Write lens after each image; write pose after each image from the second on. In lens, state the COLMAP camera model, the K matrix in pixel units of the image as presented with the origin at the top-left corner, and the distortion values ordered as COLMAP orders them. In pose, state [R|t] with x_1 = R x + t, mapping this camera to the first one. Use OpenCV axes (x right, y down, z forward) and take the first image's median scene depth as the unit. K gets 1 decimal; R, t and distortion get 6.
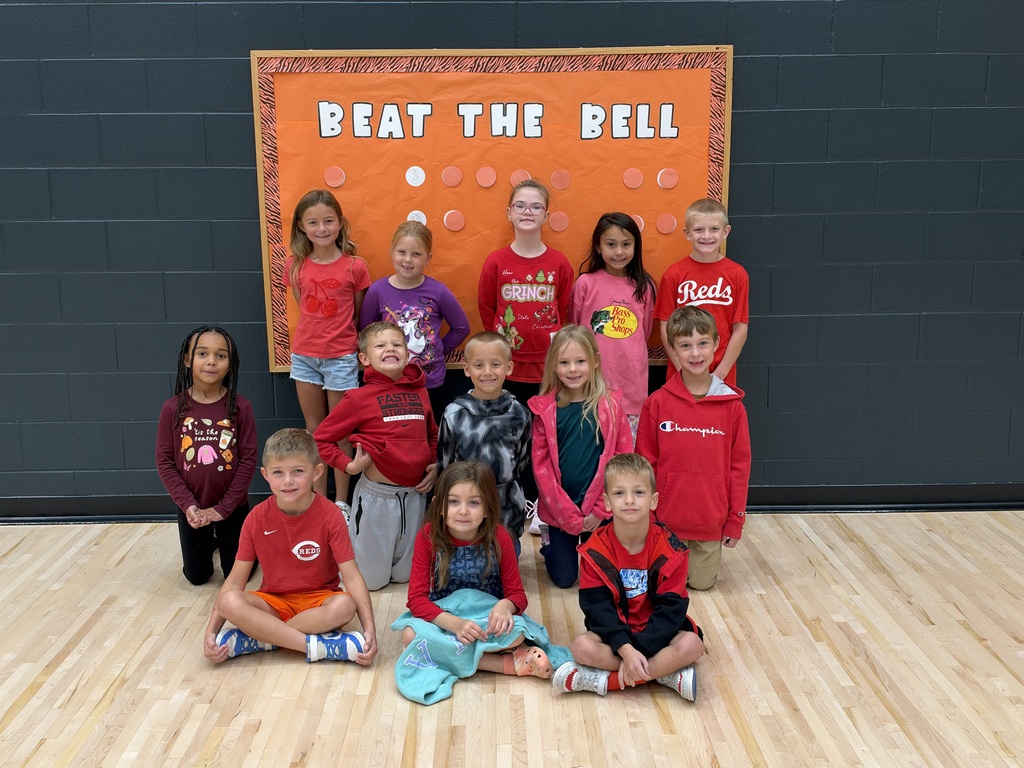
lens RADIAL K [[1117.5, 0, 509.6], [0, 1117.5, 388.7], [0, 0, 1]] dist [0.011632, 0.000000]
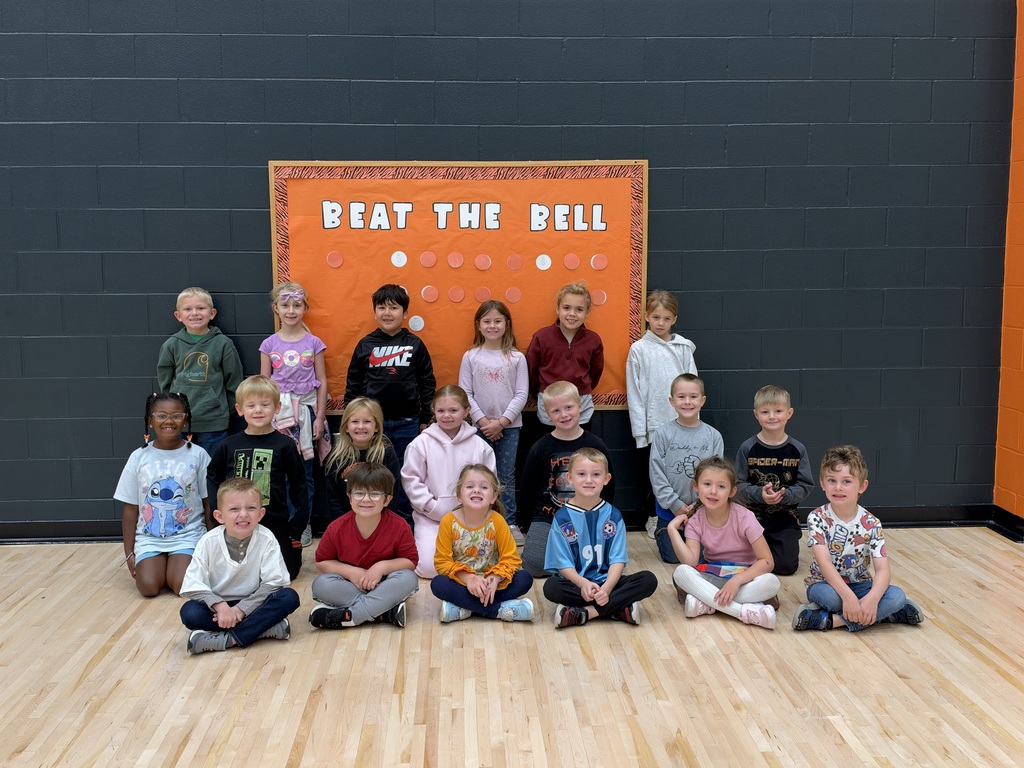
lens RADIAL K [[1106.7, 0, 514.6], [0, 1106.7, 381.7], [0, 0, 1]] dist [0.018364, 0.000000]
pose [[0.999349, -0.000110, 0.036077, 0.000691], [0.002937, 0.996924, -0.078316, 0.045453], [-0.035957, 0.078371, 0.996276, -0.237805]]
